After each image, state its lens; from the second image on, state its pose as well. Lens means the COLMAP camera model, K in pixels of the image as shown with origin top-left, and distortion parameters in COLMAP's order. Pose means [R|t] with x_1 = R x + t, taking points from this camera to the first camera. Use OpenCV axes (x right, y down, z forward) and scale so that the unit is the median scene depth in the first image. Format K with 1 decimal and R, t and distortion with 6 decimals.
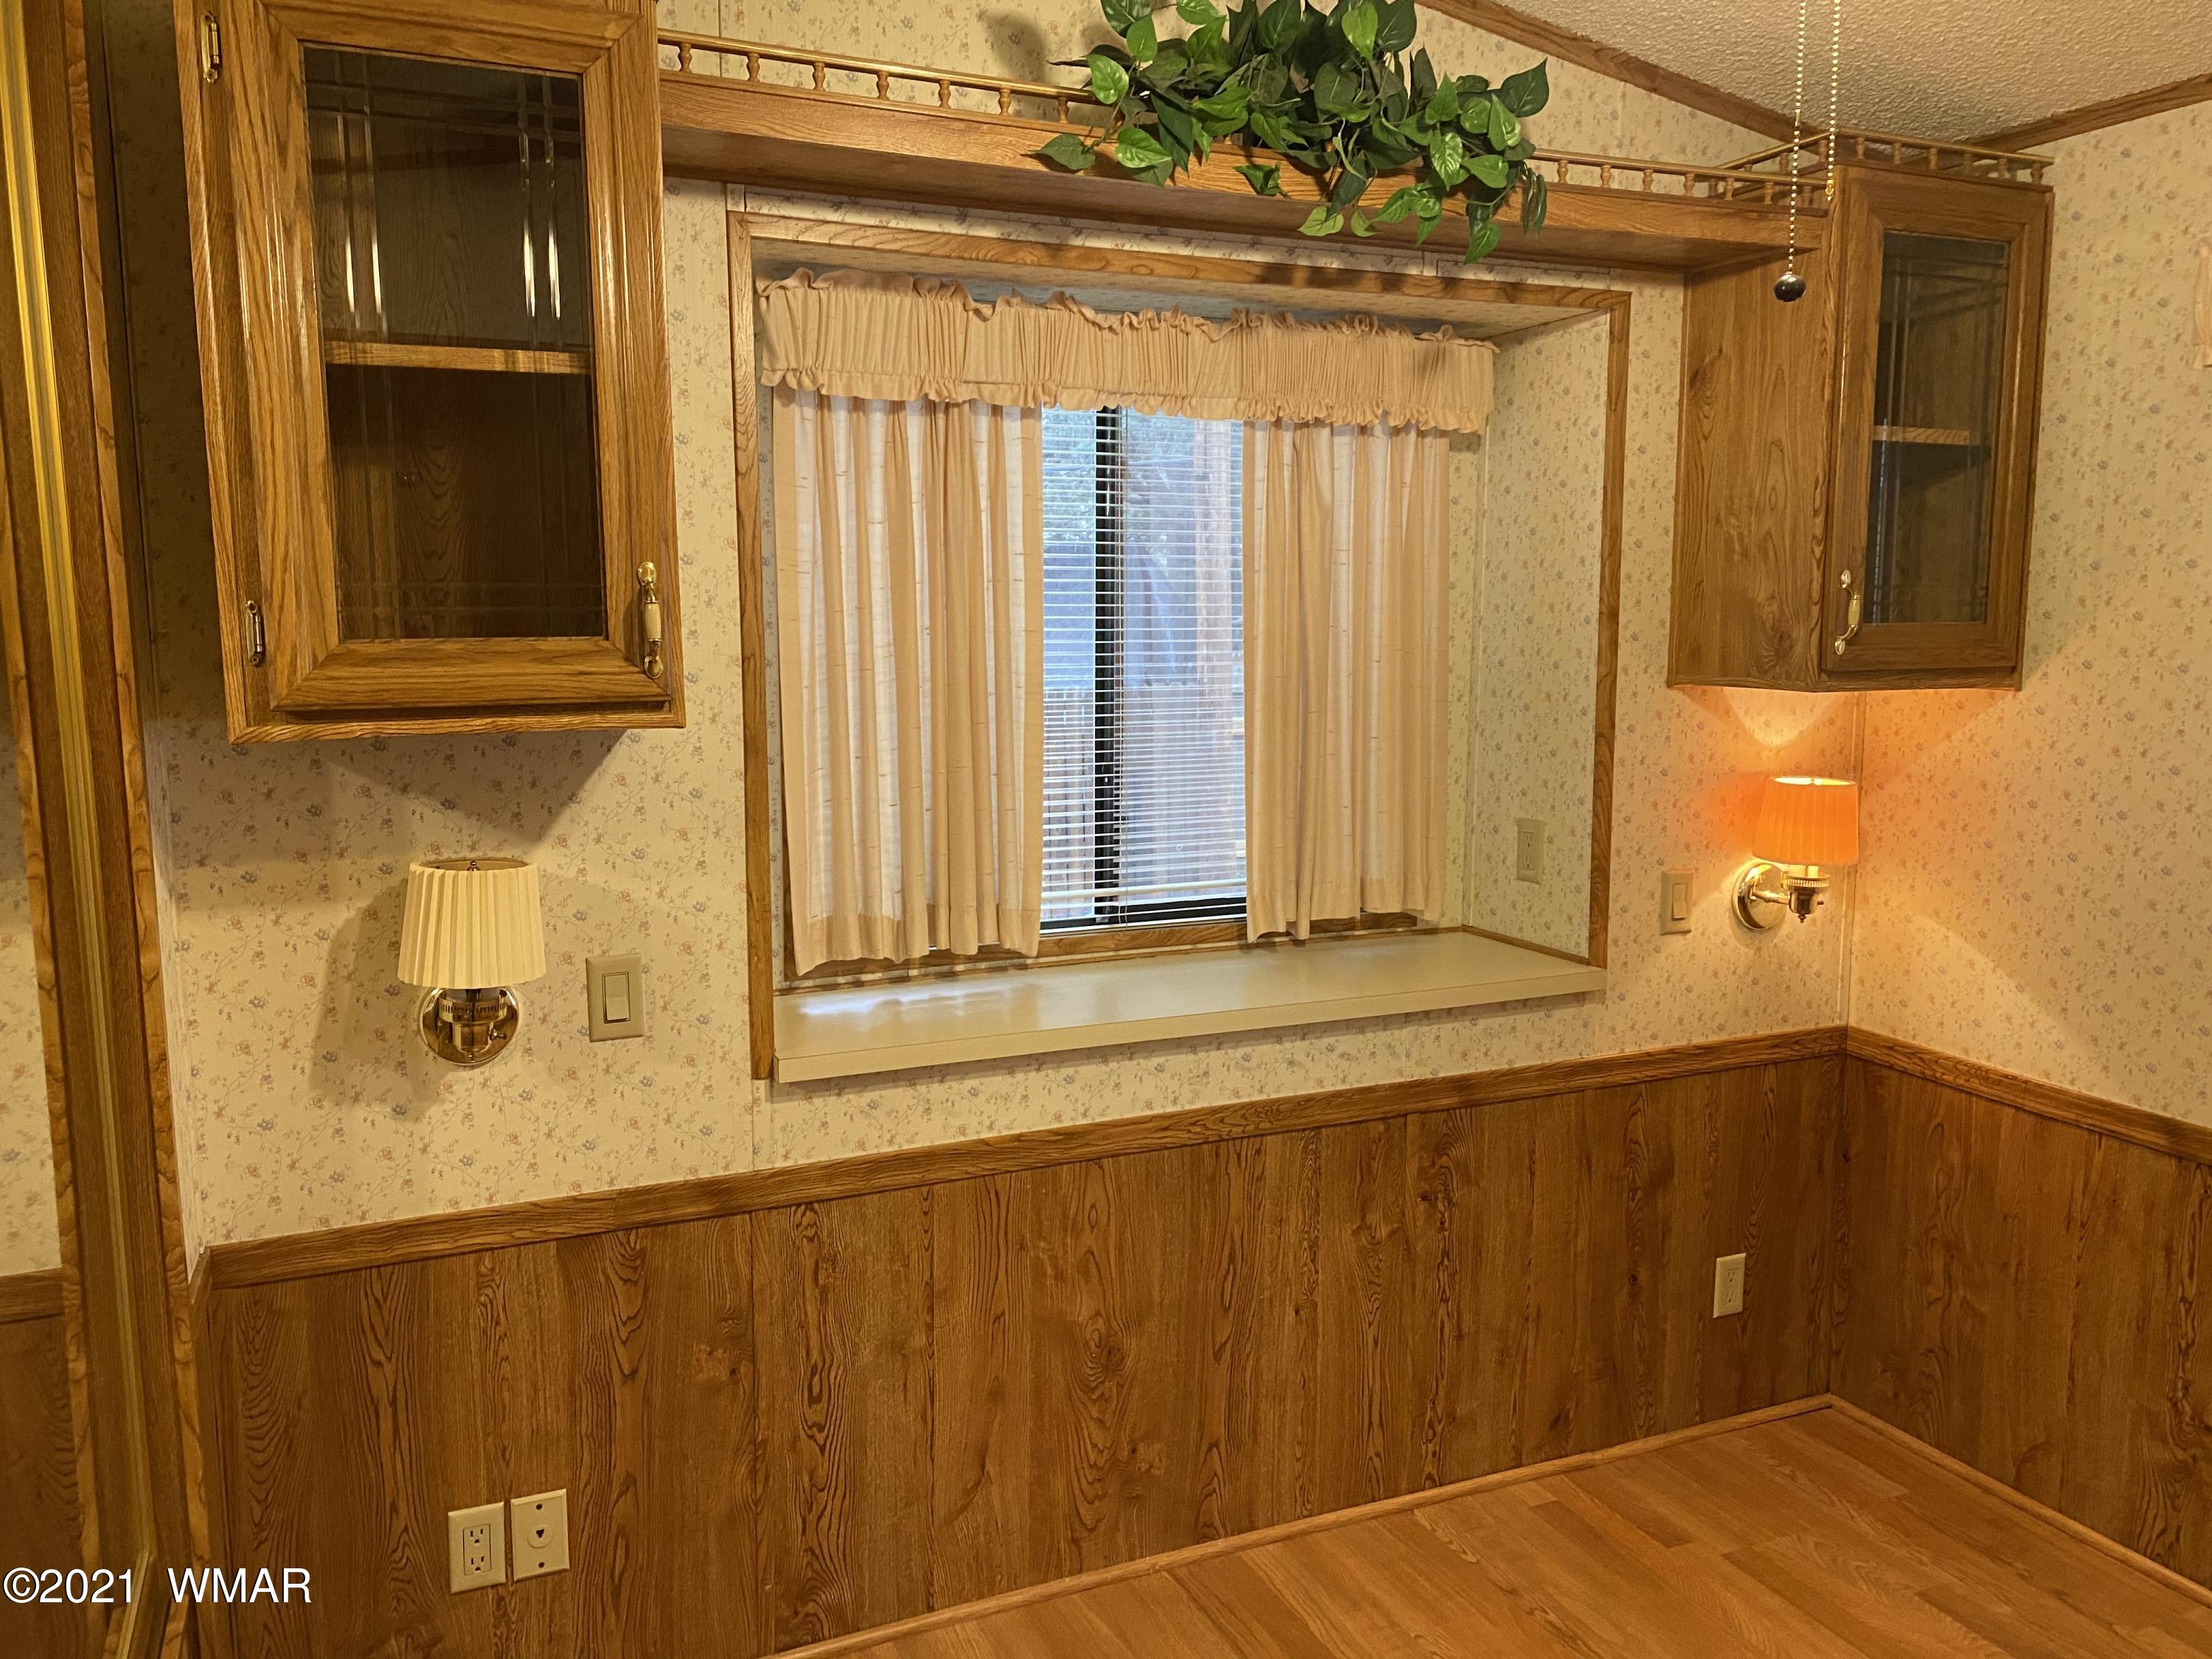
lens RADIAL K [[1678.5, 0, 1097.3], [0, 1678.5, 812.1], [0, 0, 1]] dist [0.046003, -0.061104]
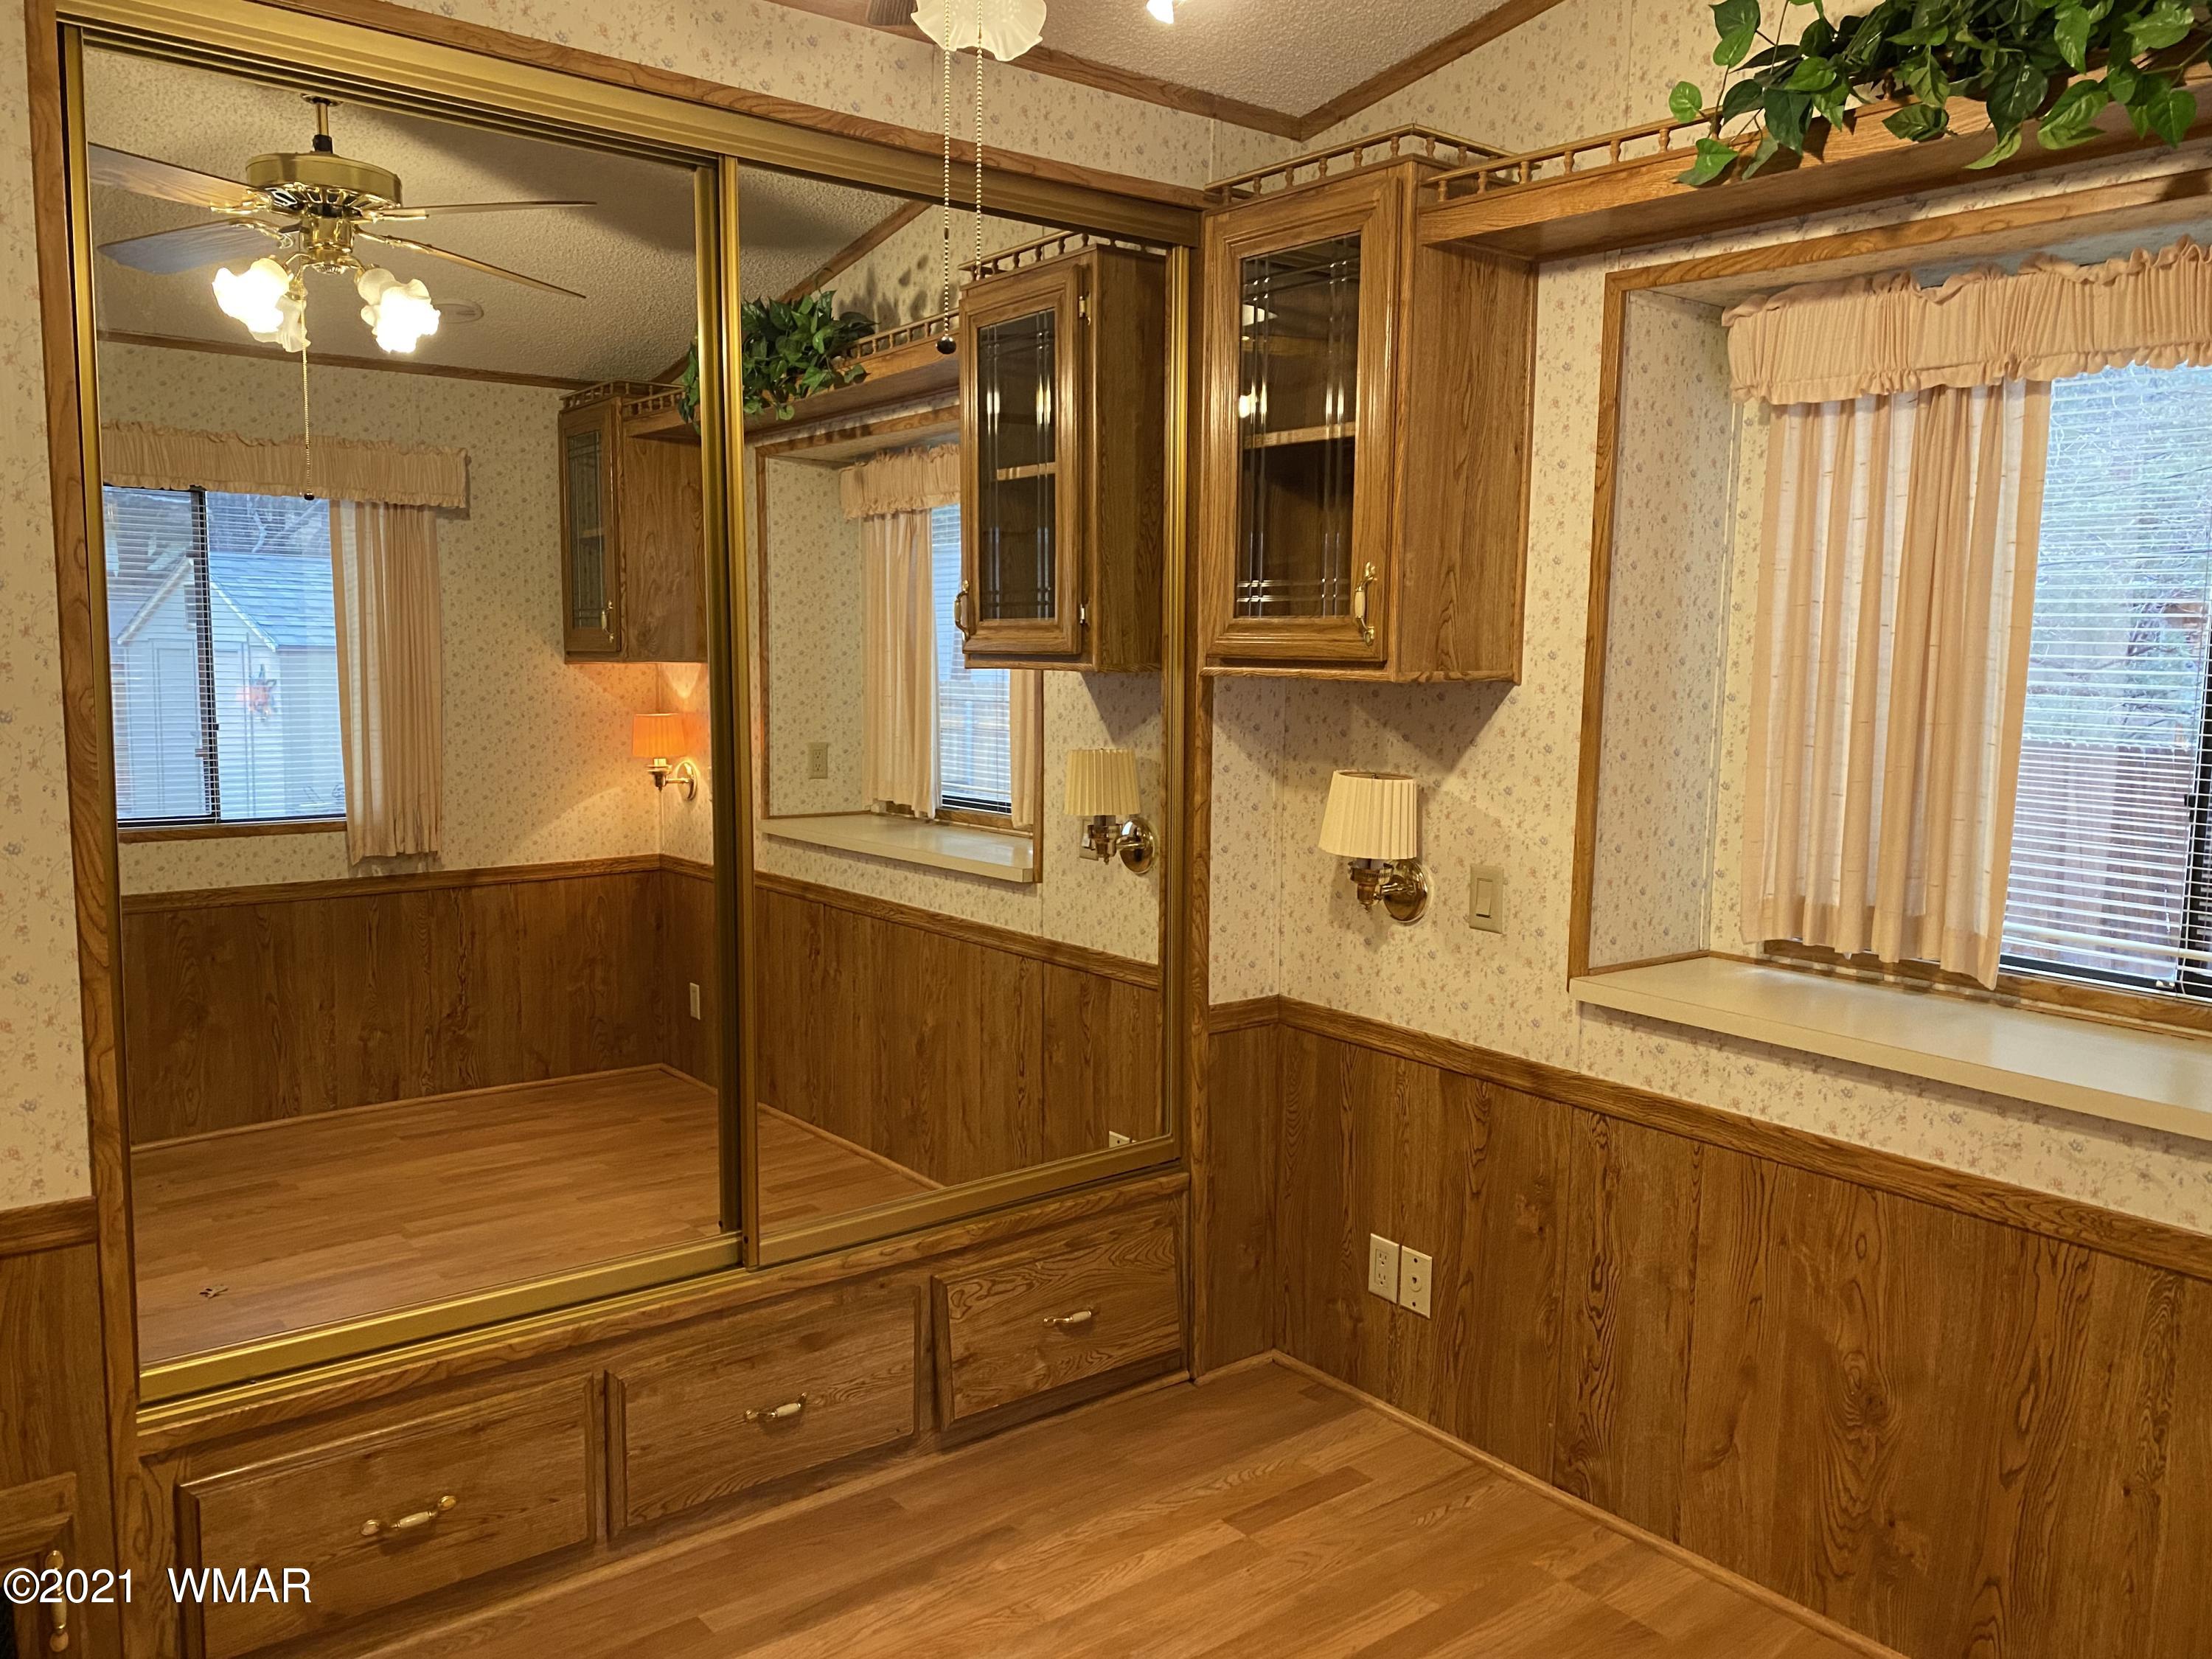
lens RADIAL K [[1678.5, 0, 1090.0], [0, 1678.5, 812.0], [0, 0, 1]] dist [0.046003, -0.061104]
pose [[0.253155, 0.113948, -0.960691, 0.817671], [-0.134929, 0.987492, 0.081571, -0.019646], [0.957970, 0.108975, 0.265364, 0.328410]]
